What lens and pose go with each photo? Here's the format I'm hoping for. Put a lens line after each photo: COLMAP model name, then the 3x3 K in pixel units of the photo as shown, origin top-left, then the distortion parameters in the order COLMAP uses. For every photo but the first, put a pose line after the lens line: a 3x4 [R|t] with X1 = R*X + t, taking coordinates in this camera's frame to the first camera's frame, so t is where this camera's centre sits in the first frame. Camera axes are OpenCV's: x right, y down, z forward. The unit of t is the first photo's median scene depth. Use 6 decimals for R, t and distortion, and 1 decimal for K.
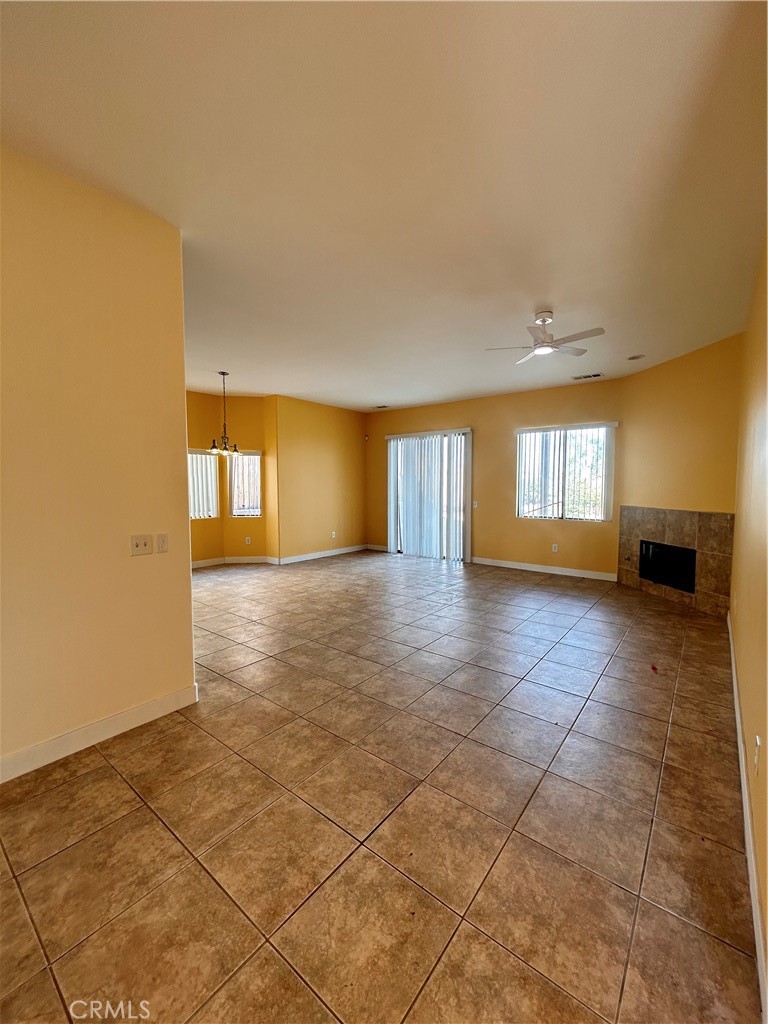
lens RADIAL K [[414.6, 0, 381.2], [0, 414.6, 513.7], [0, 0, 1]] dist [-0.002145, -0.000108]
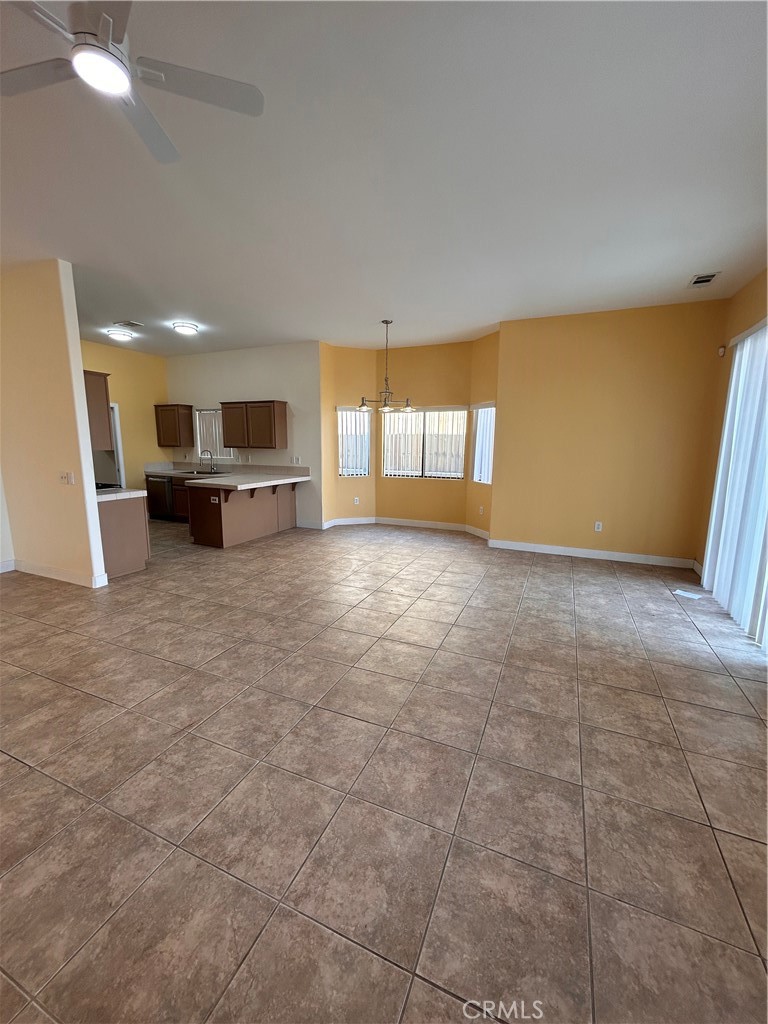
lens RADIAL K [[414.6, 0, 380.6], [0, 414.6, 509.8], [0, 0, 1]] dist [-0.002145, -0.000108]
pose [[0.256547, 0.158442, -0.953457, 0.621773], [-0.076829, 0.986694, 0.143293, -0.060376], [0.963473, 0.036492, 0.265306, 0.827610]]
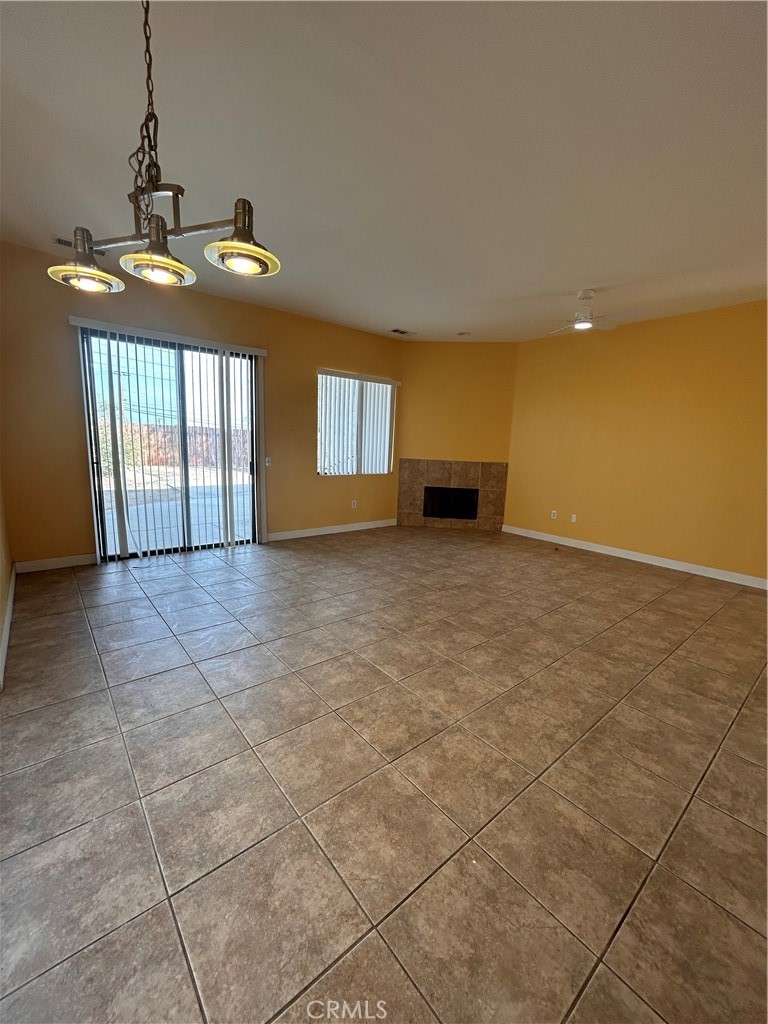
lens RADIAL K [[414.6, 0, 381.5], [0, 414.6, 510.9], [0, 0, 1]] dist [-0.002145, -0.000108]
pose [[0.202039, -0.155444, 0.966963, -0.639624], [0.031912, 0.987845, 0.152133, -0.060340], [-0.978857, 0.000121, 0.204544, 0.938078]]
